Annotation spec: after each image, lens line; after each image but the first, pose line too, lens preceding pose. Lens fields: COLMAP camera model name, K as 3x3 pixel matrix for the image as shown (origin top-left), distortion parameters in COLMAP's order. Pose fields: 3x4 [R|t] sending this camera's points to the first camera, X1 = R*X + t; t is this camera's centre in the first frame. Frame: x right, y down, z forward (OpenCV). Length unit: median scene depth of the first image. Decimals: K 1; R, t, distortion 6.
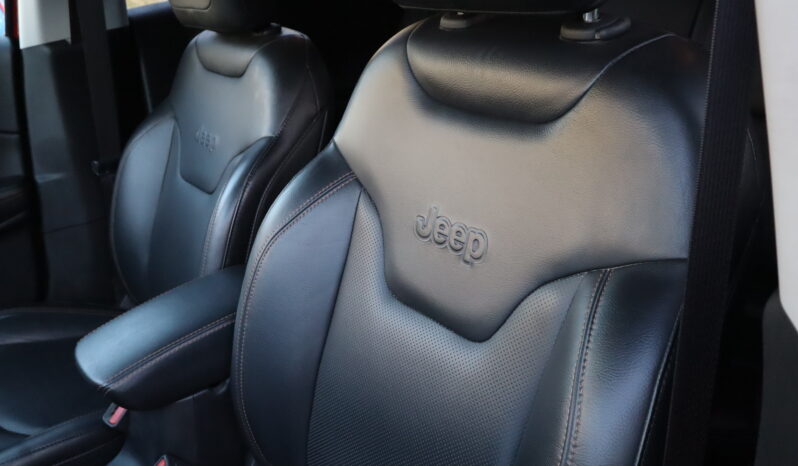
lens RADIAL K [[632.5, 0, 405.1], [0, 632.5, 228.3], [0, 0, 1]] dist [-0.002483, -0.007533]
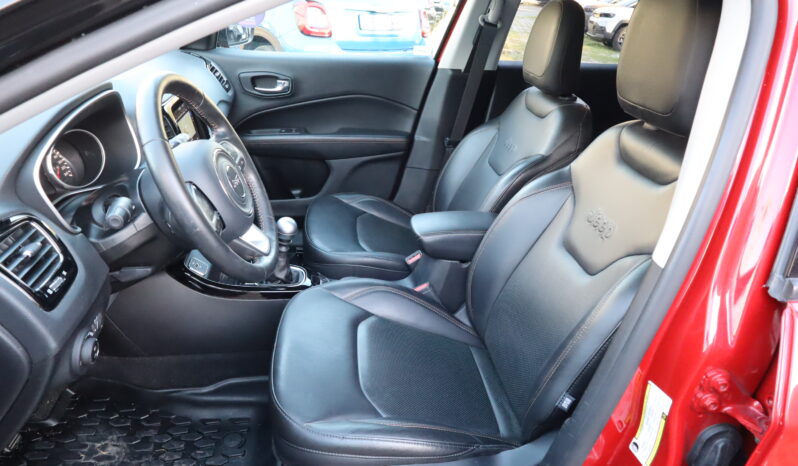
lens RADIAL K [[564.1, 0, 400.2], [0, 564.1, 234.8], [0, 0, 1]] dist [0.003845, -0.001655]
pose [[0.824606, 0.382167, -0.417102, 0.182703], [-0.391880, 0.917643, 0.066042, 0.102776], [0.407990, 0.108996, 0.906457, -0.517969]]
